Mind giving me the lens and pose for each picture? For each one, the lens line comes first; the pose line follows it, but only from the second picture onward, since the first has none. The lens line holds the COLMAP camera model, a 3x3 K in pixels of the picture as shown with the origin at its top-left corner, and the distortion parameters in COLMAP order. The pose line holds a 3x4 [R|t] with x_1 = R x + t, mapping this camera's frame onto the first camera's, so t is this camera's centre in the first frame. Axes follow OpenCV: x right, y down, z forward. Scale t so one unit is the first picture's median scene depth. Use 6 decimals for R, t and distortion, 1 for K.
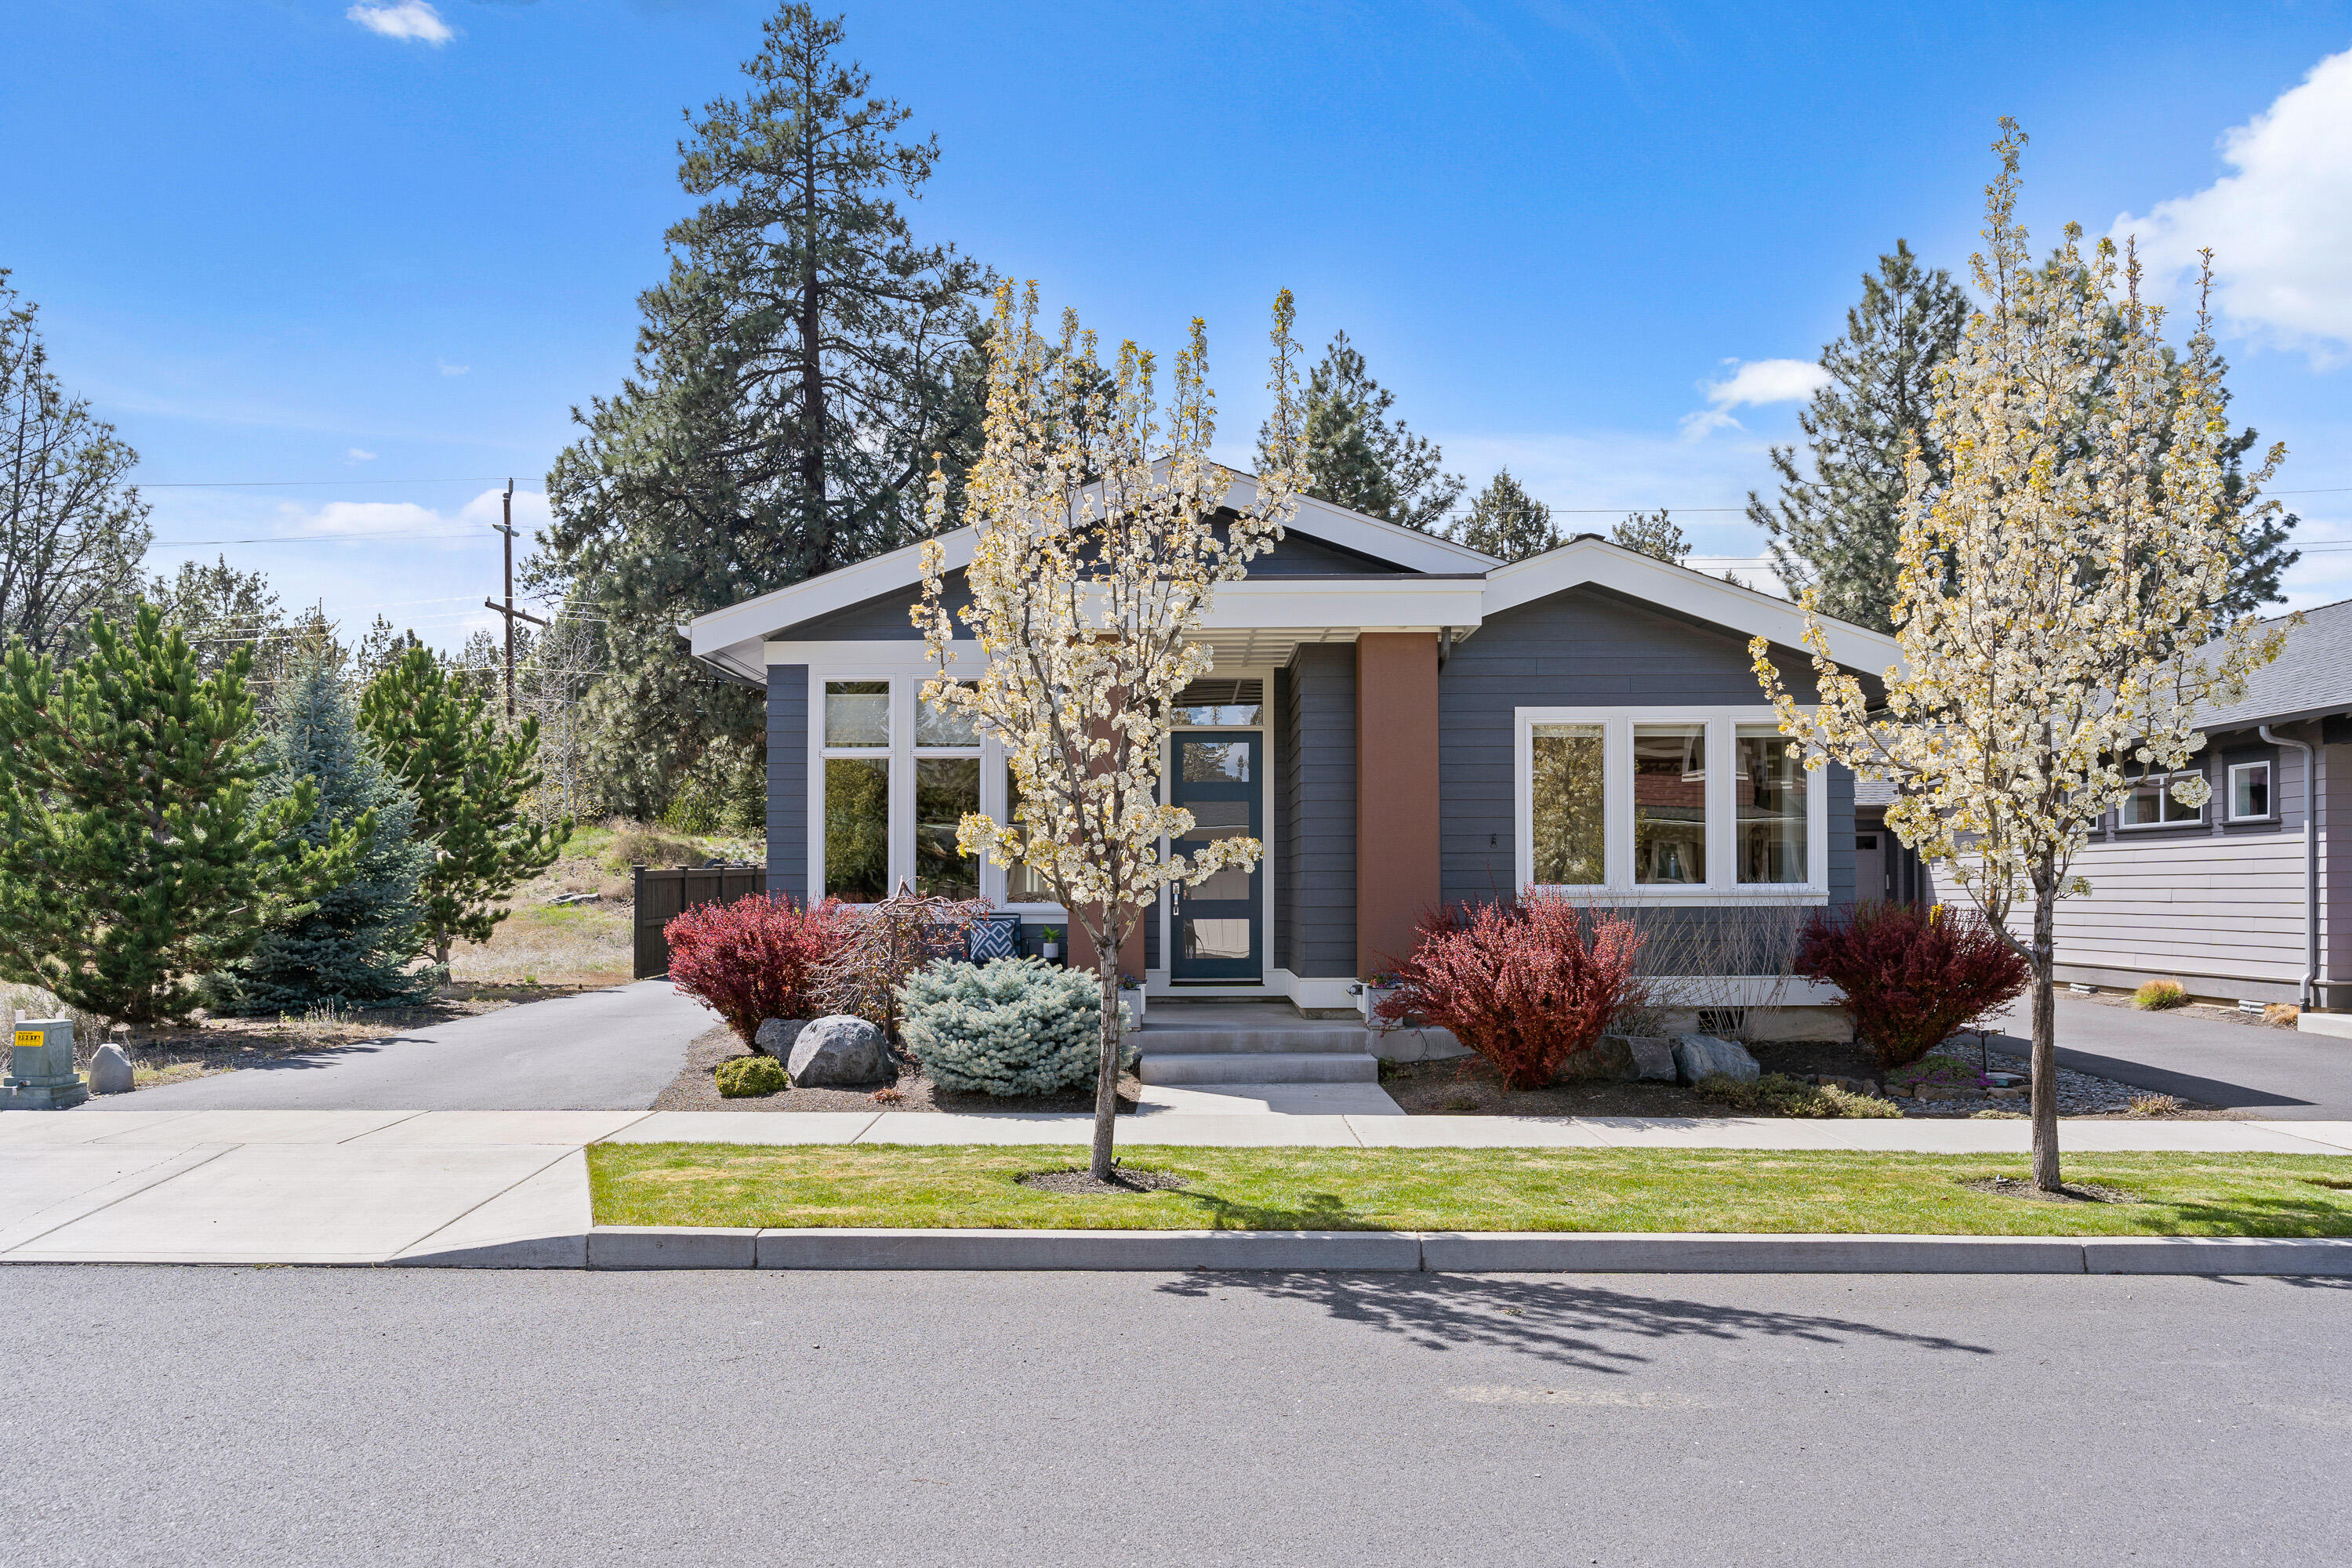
lens RADIAL K [[1862.2, 0, 1168.3], [0, 1862.2, 814.9], [0, 0, 1]] dist [-0.004441, -0.002065]
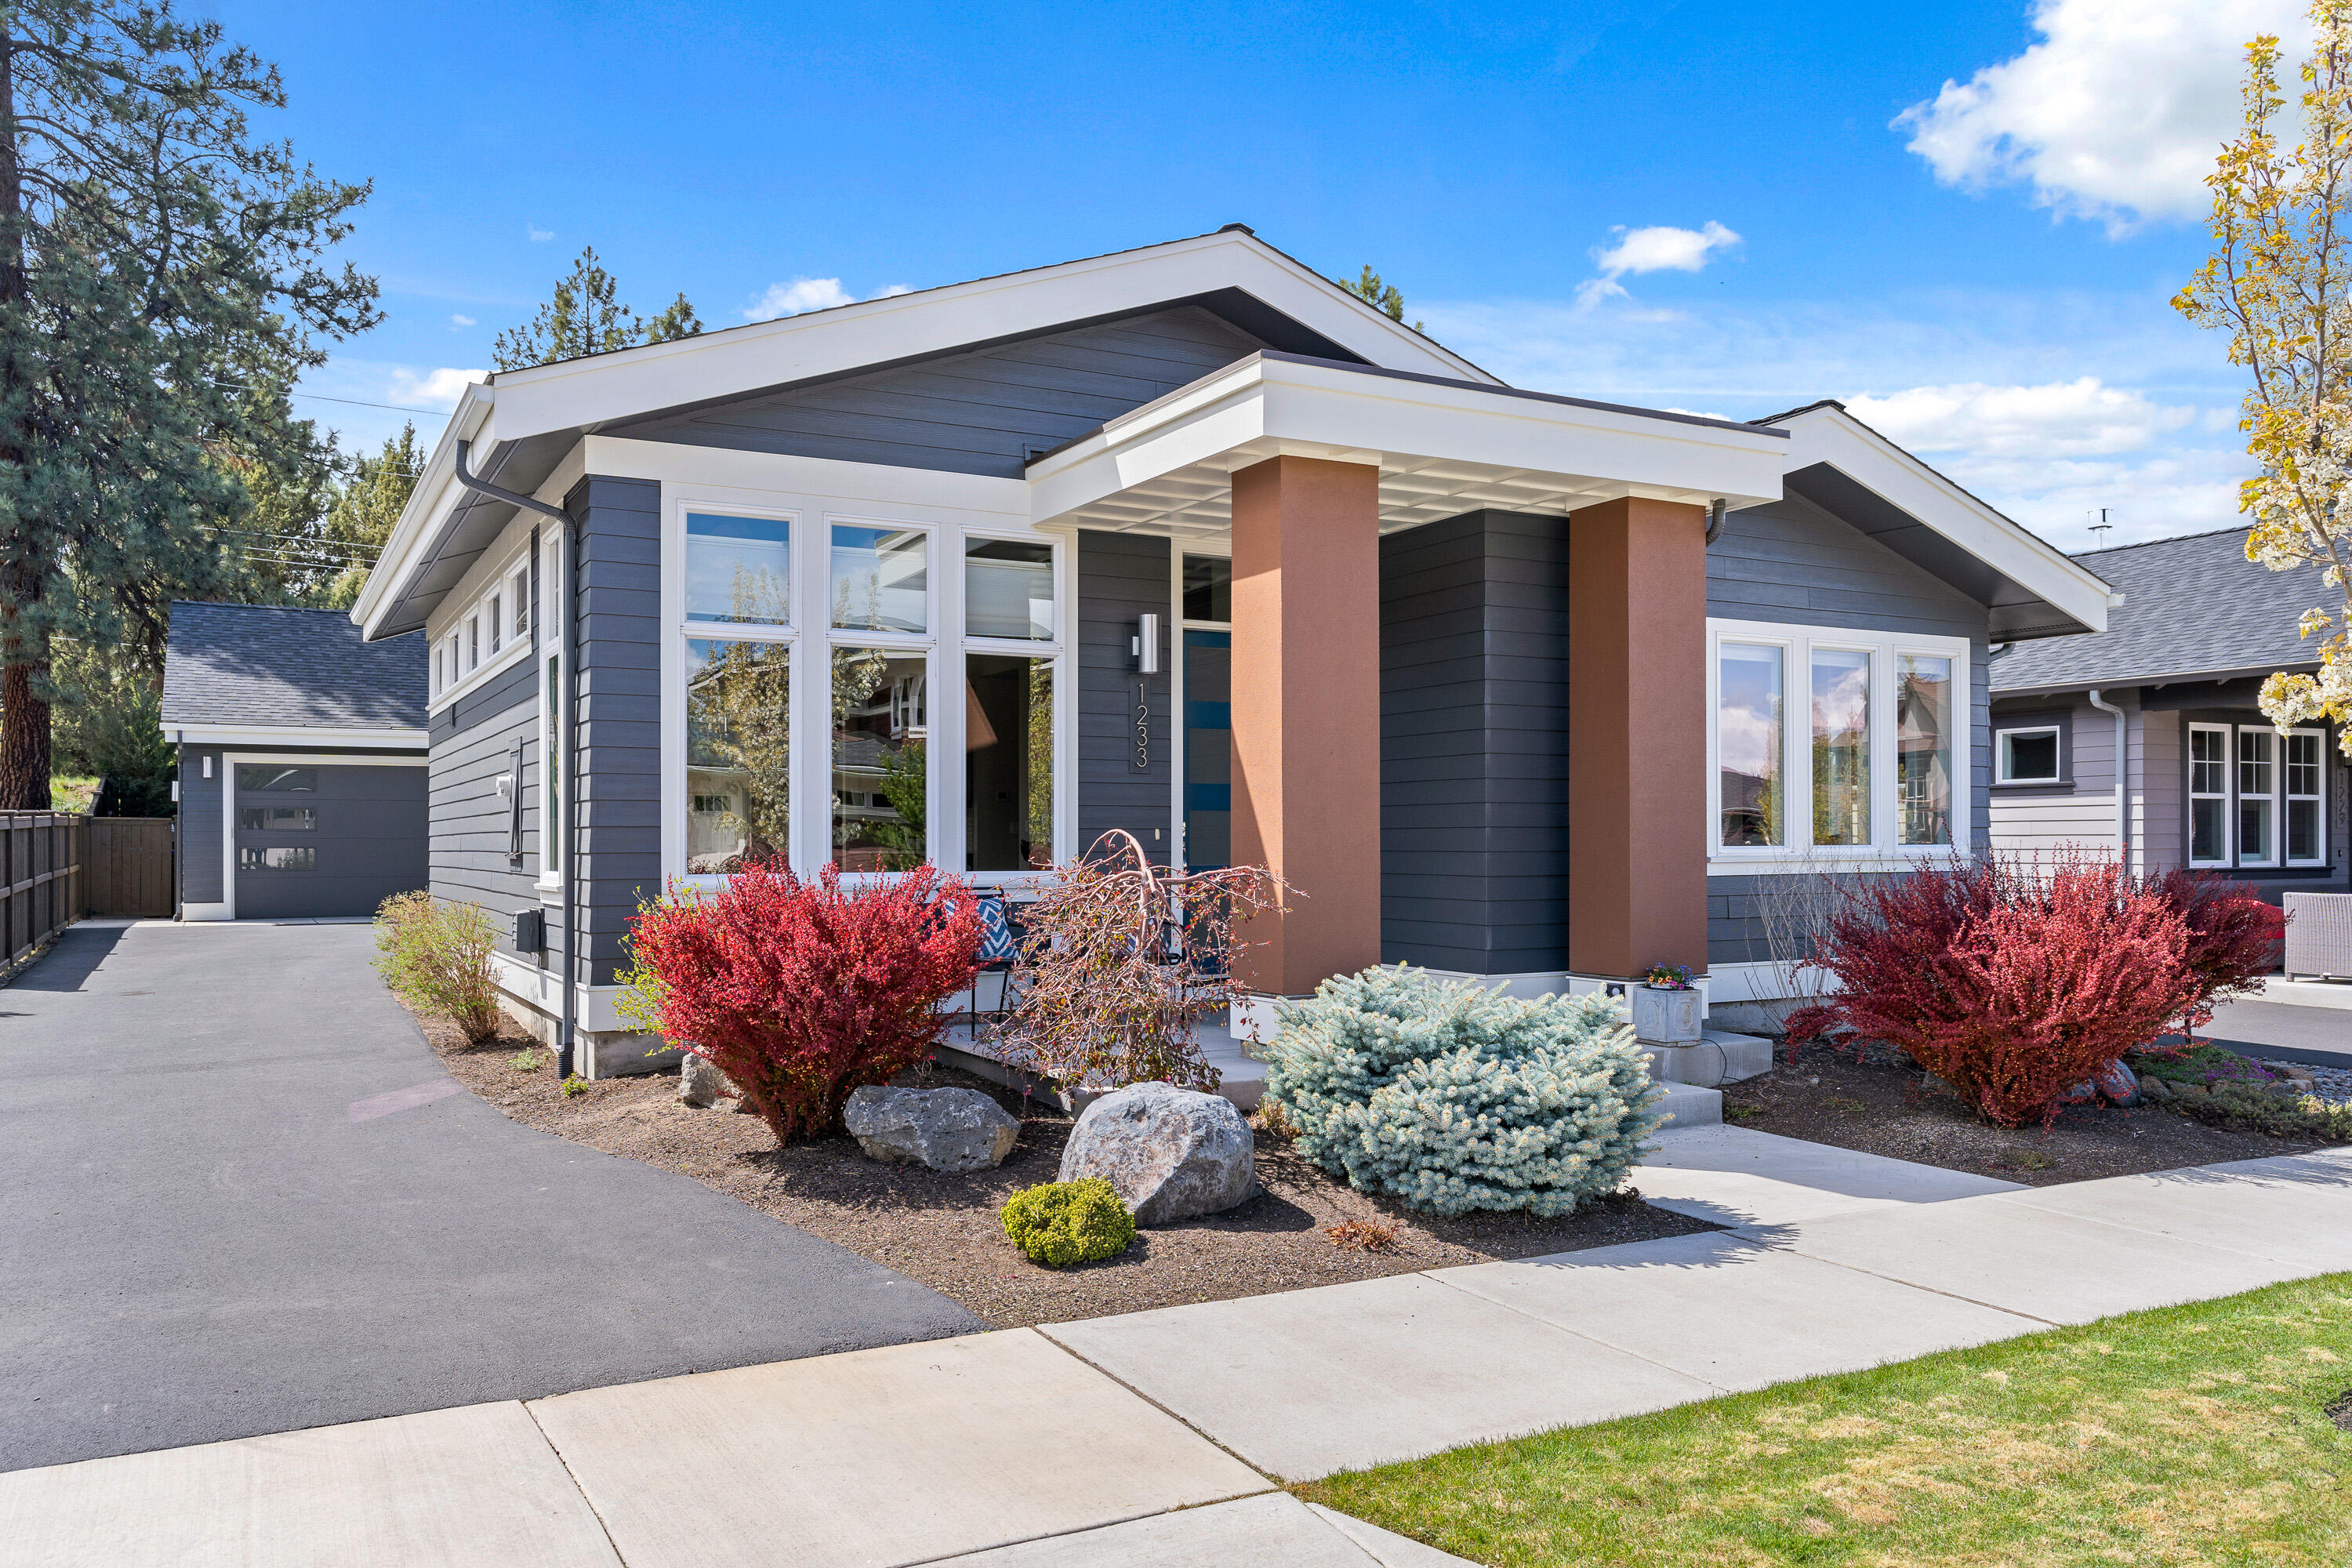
lens RADIAL K [[1730.3, 0, 1179.0], [0, 1730.3, 834.4], [0, 0, 1]] dist [0.005022, -0.002686]
pose [[0.875039, 0.004475, 0.484032, -0.300626], [-0.020804, 0.999381, 0.028370, 0.014028], [-0.483605, -0.034894, 0.874590, 0.398380]]
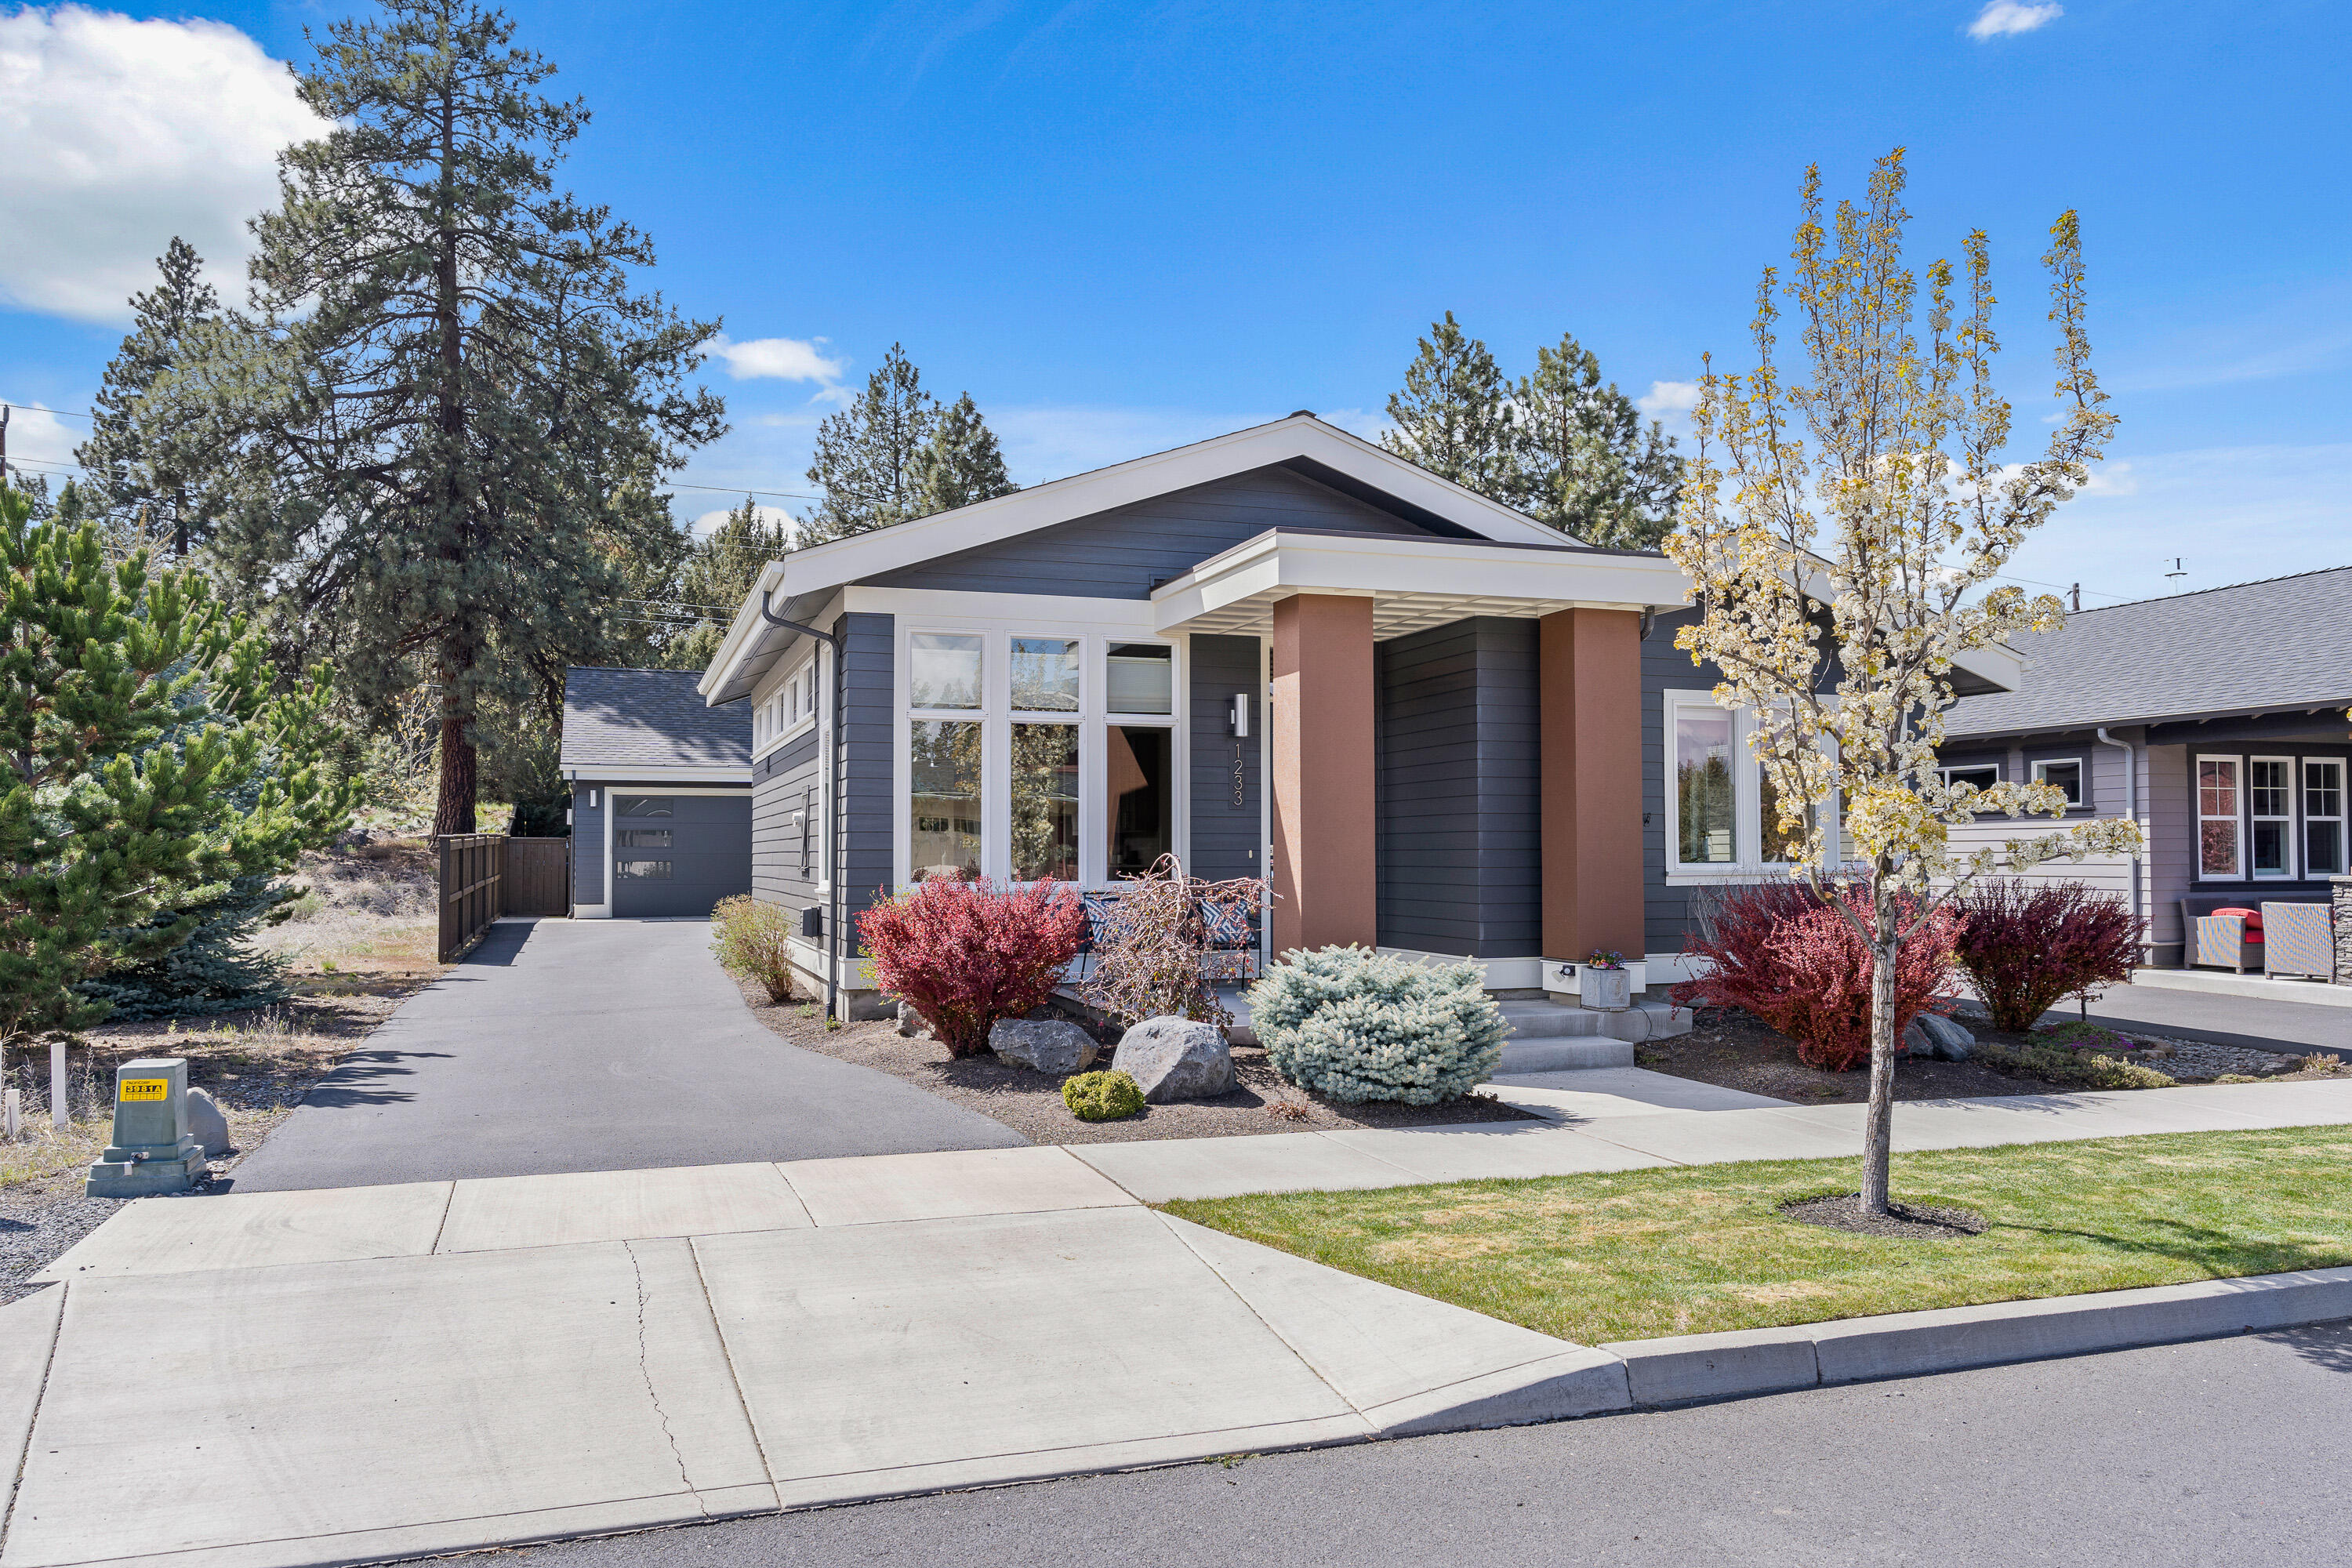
lens RADIAL K [[1641.3, 0, 1176.0], [0, 1641.3, 784.0], [0, 0, 1]] dist [0.006346, -0.021270]
pose [[0.942425, 0.016532, 0.334010, -0.309637], [-0.015123, 0.999862, -0.006819, 0.003654], [-0.334076, 0.001375, 0.942545, 0.203253]]
